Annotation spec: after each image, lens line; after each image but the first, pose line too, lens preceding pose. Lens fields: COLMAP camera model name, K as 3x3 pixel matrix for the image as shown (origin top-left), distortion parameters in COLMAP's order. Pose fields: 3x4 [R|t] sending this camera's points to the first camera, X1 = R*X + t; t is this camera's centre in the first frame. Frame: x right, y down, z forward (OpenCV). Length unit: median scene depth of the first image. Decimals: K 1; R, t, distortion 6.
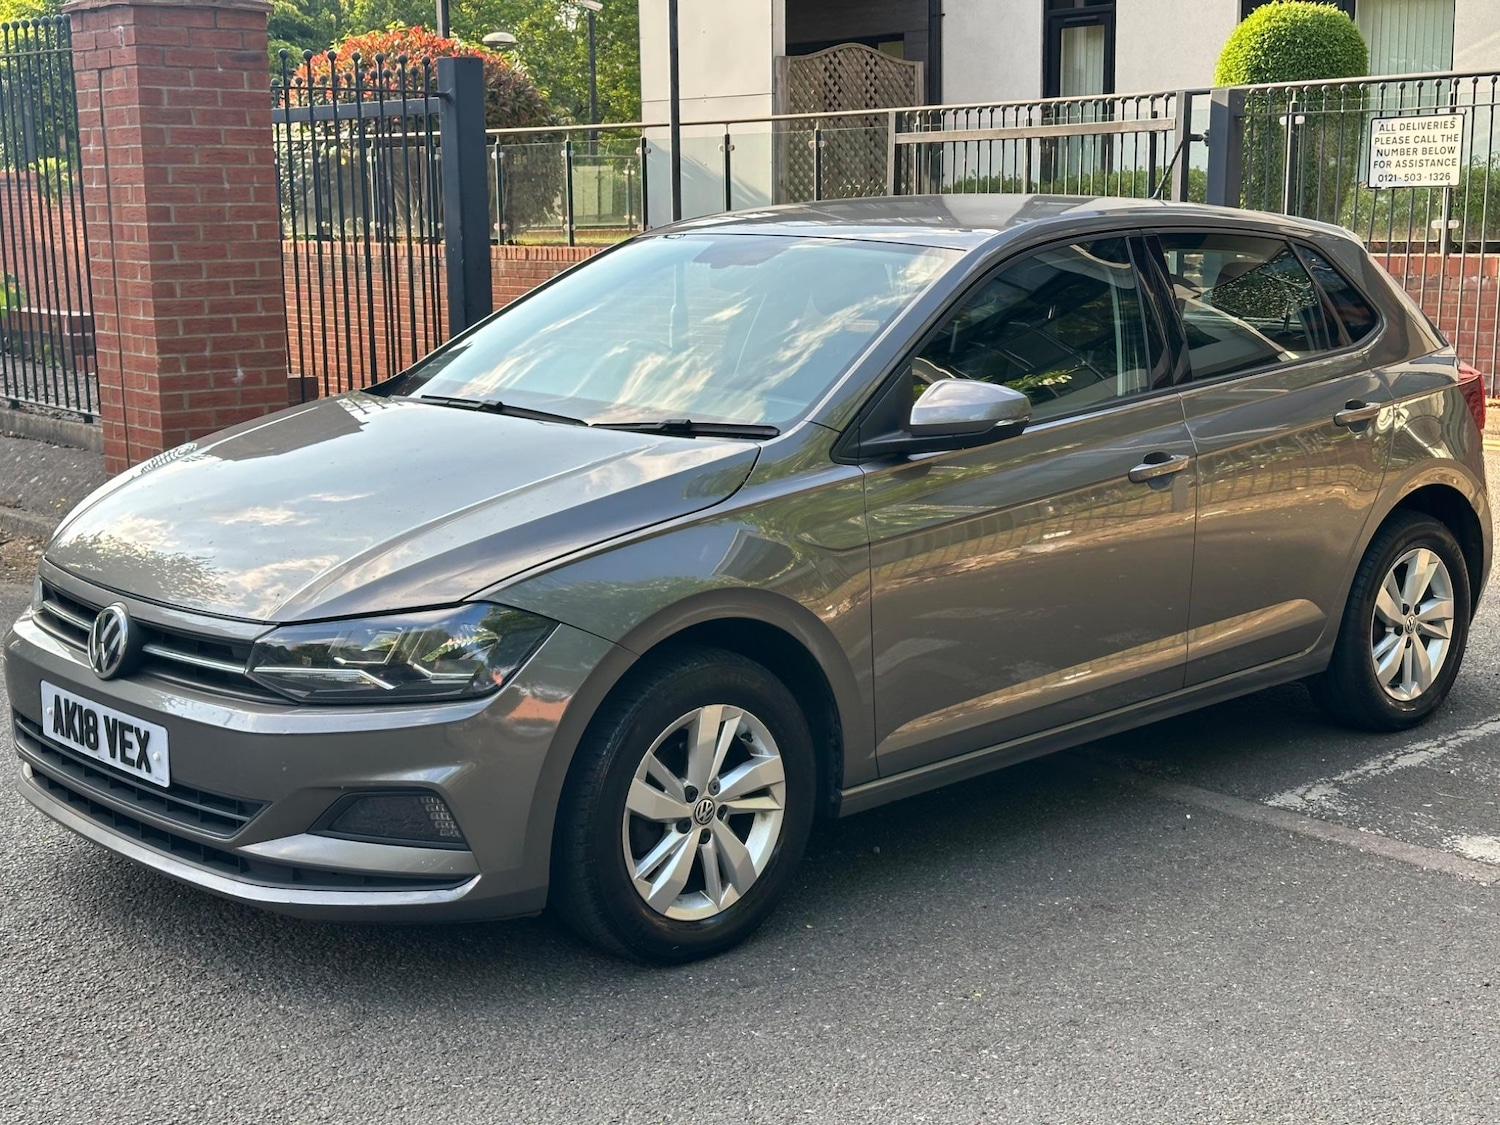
lens RADIAL K [[2096.5, 0, 771.5], [0, 2096.5, 556.4], [0, 0, 1]] dist [0.240026, -0.550064]
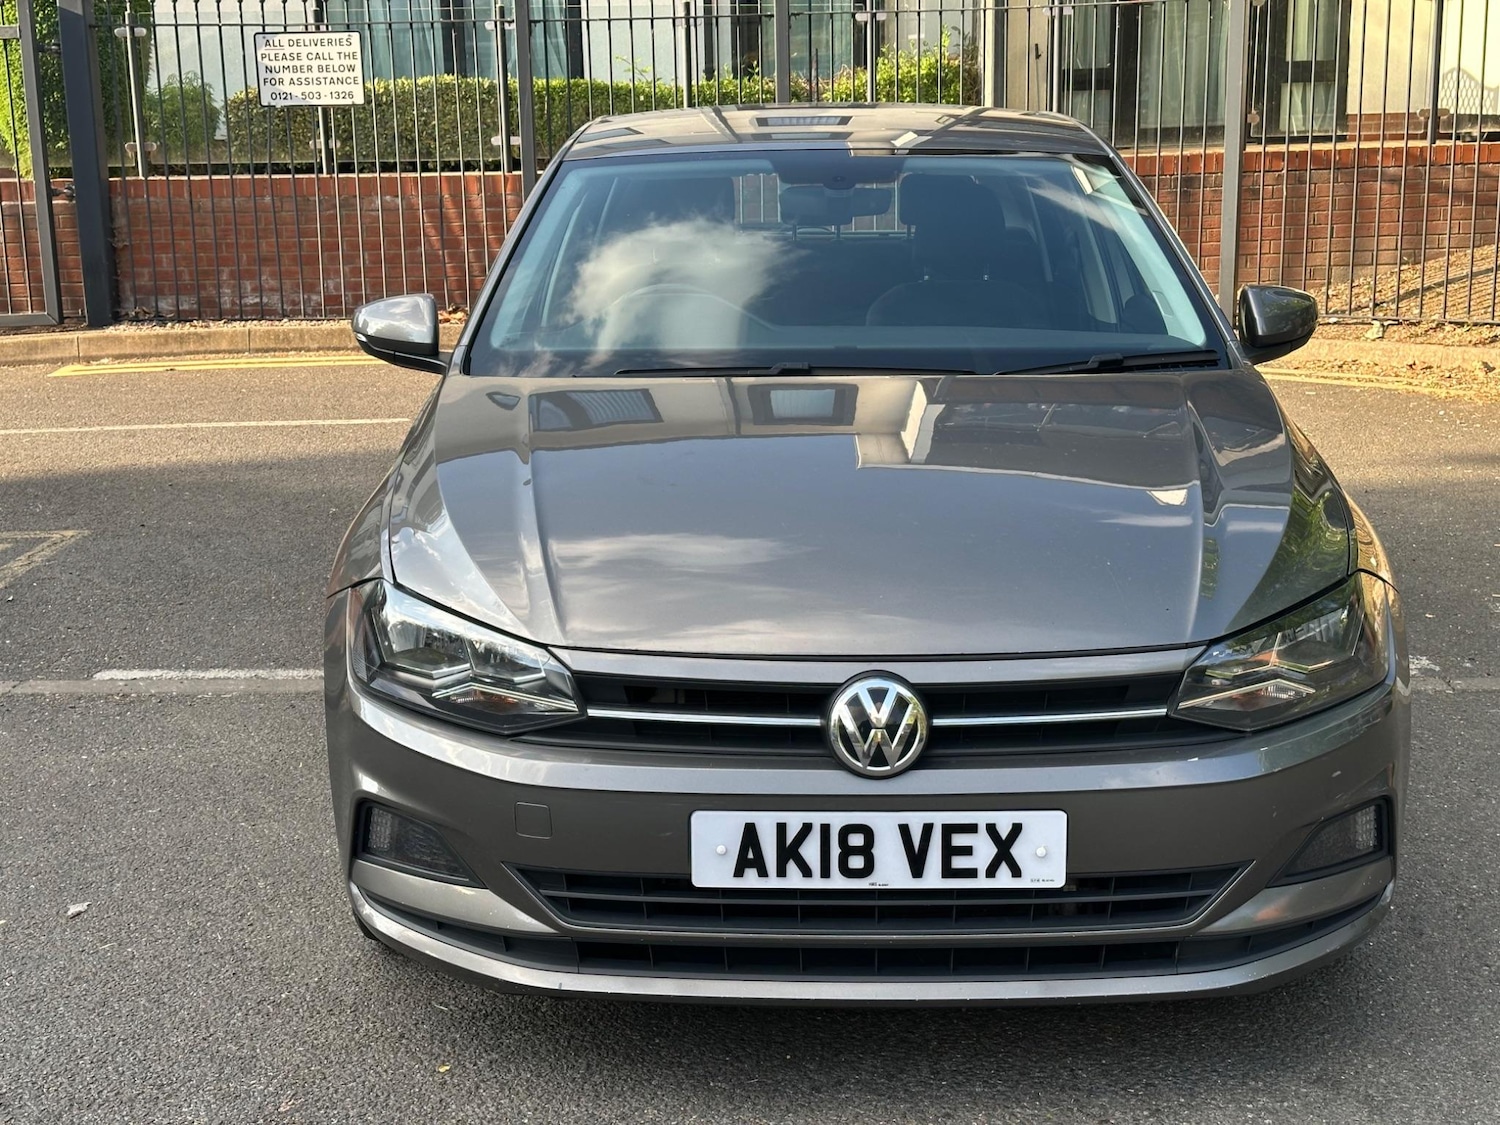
lens RADIAL K [[2083.4, 0, 743.6], [0, 2083.4, 582.2], [0, 0, 1]] dist [0.208183, -0.415104]
pose [[0.688794, -0.172034, 0.704249, -0.406874], [0.139047, 0.984750, 0.104559, -0.043725], [-0.711497, 0.025904, 0.702211, 0.256036]]
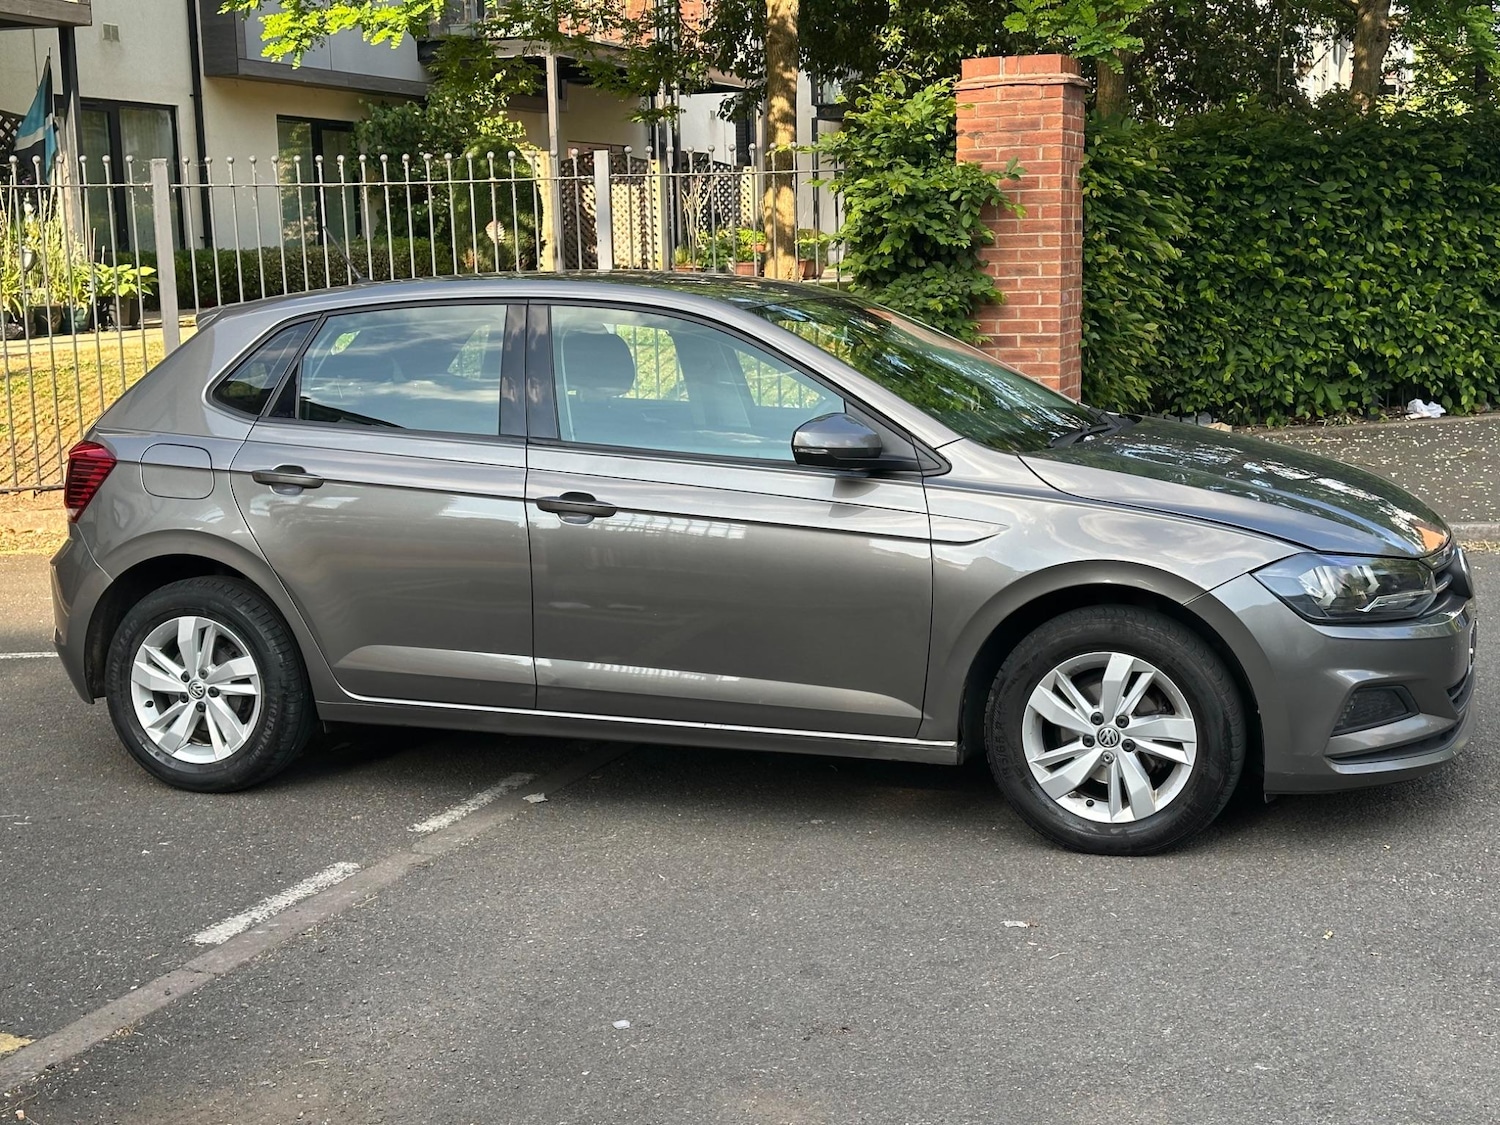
lens RADIAL K [[2101.5, 0, 762.0], [0, 2101.5, 560.0], [0, 0, 1]] dist [0.205428, -0.425315]
pose [[-0.461987, -0.114543, 0.879459, -0.635668], [0.175055, 0.960339, 0.217035, -0.167042], [-0.869439, 0.254221, -0.423612, 0.957085]]
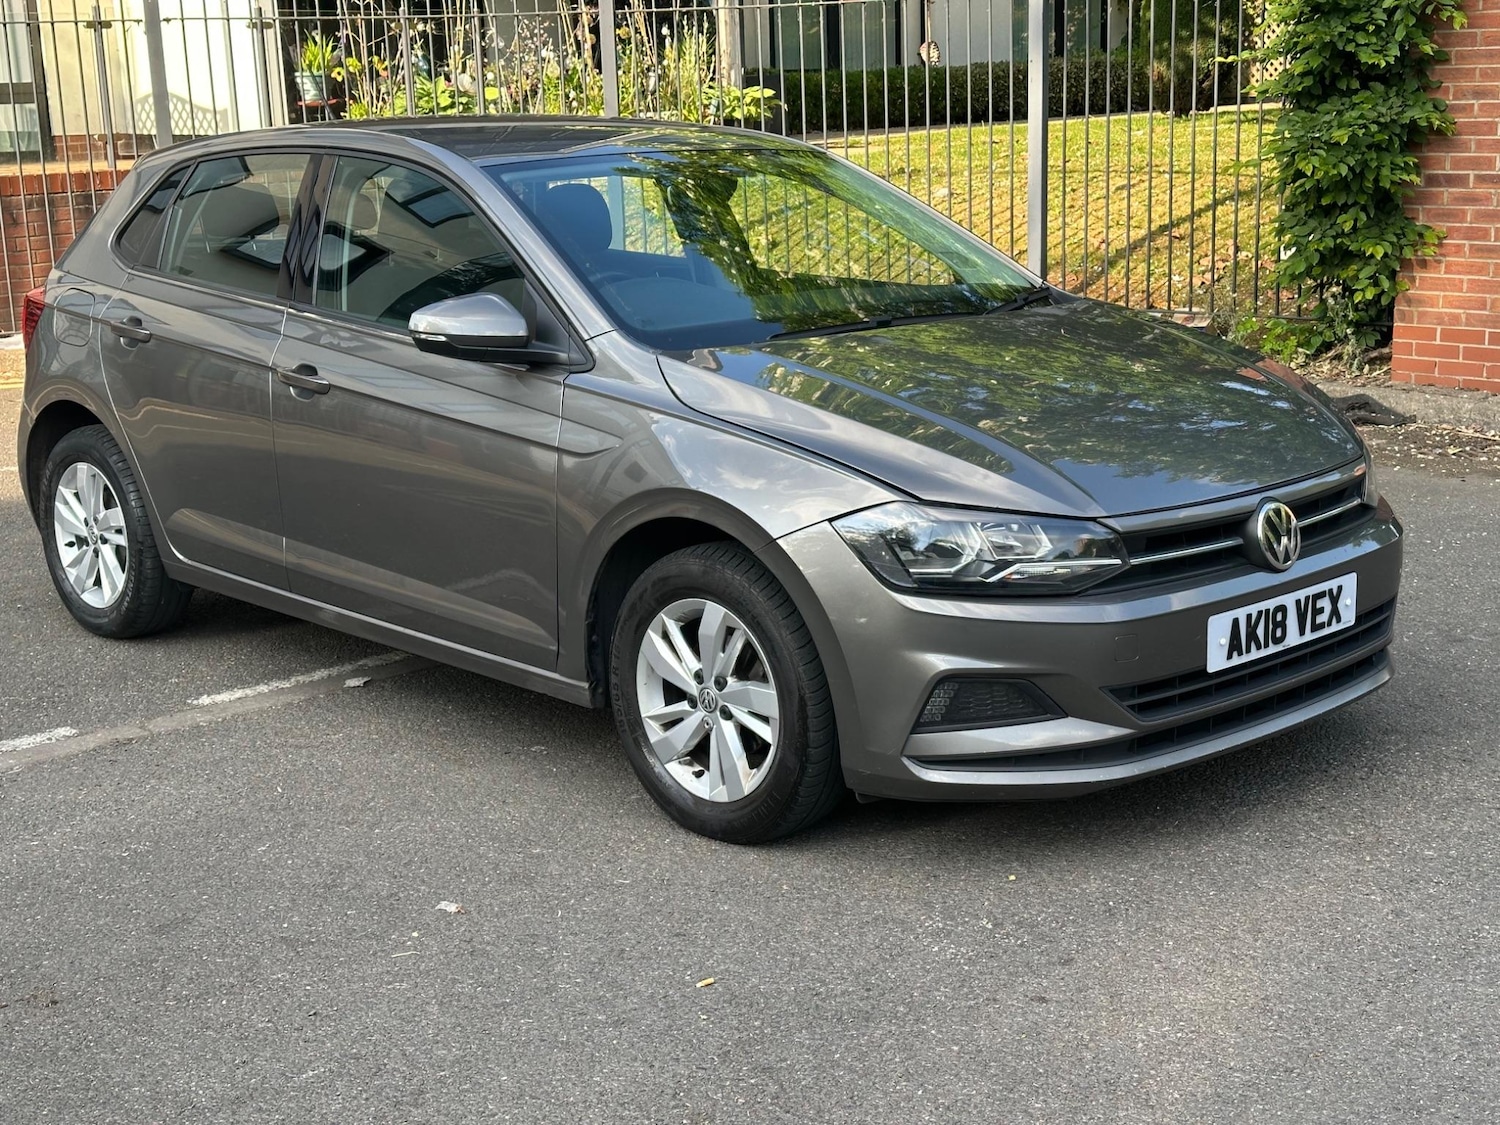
lens RADIAL K [[2091.8, 0, 748.0], [0, 2091.8, 573.6], [0, 0, 1]] dist [0.226107, -0.535215]
pose [[-0.023428, -0.223060, 0.974523, -0.638531], [0.197447, 0.954557, 0.223237, -0.108638], [-0.980033, 0.197647, 0.021679, 0.599104]]
